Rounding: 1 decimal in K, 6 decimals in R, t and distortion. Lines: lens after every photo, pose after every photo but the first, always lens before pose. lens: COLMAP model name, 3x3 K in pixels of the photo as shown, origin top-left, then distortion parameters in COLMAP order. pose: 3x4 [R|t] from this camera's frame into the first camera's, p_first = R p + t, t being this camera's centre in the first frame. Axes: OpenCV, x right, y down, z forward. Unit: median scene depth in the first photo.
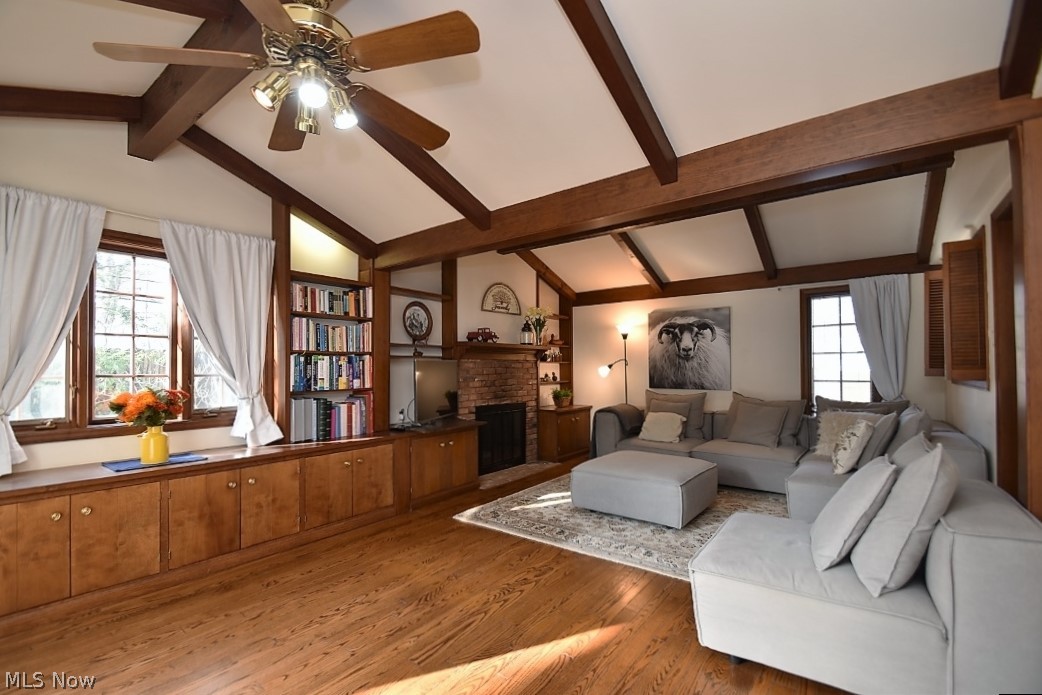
lens RADIAL K [[458.8, 0, 518.3], [0, 458.8, 354.8], [0, 0, 1]] dist [-0.002426, -0.000512]
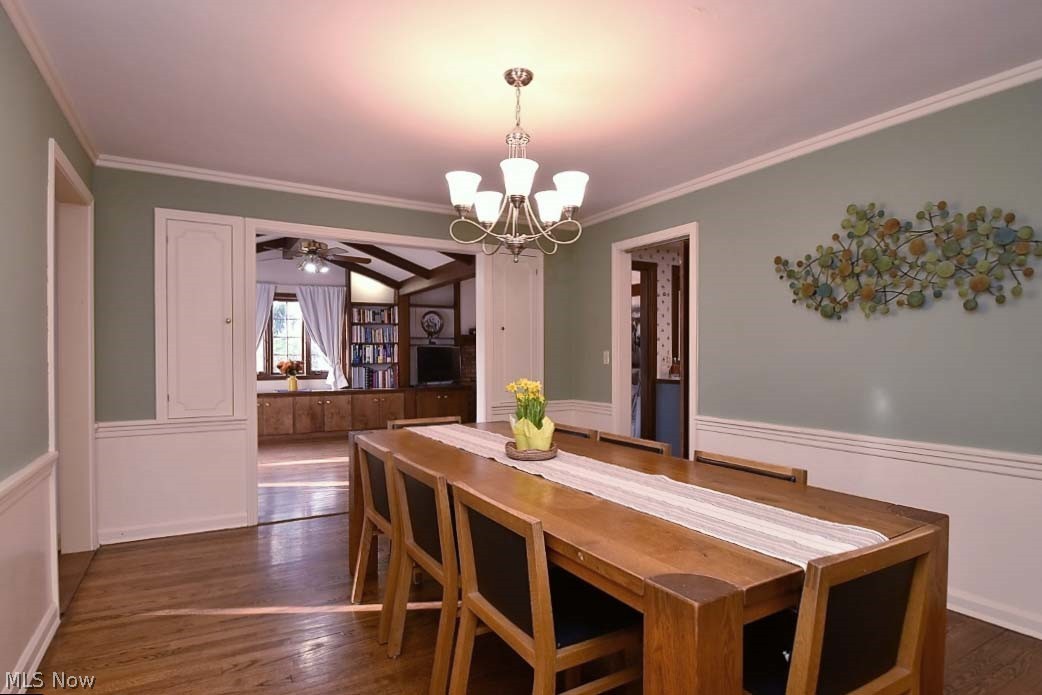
lens RADIAL K [[549.9, 0, 521.0], [0, 549.9, 347.5], [0, 0, 1]] dist [0.001235, 0.000130]
pose [[0.926816, -0.003347, -0.375501, 1.055234], [0.009656, 0.999842, 0.014923, -0.015715], [0.375392, -0.017457, 0.926702, -0.914632]]
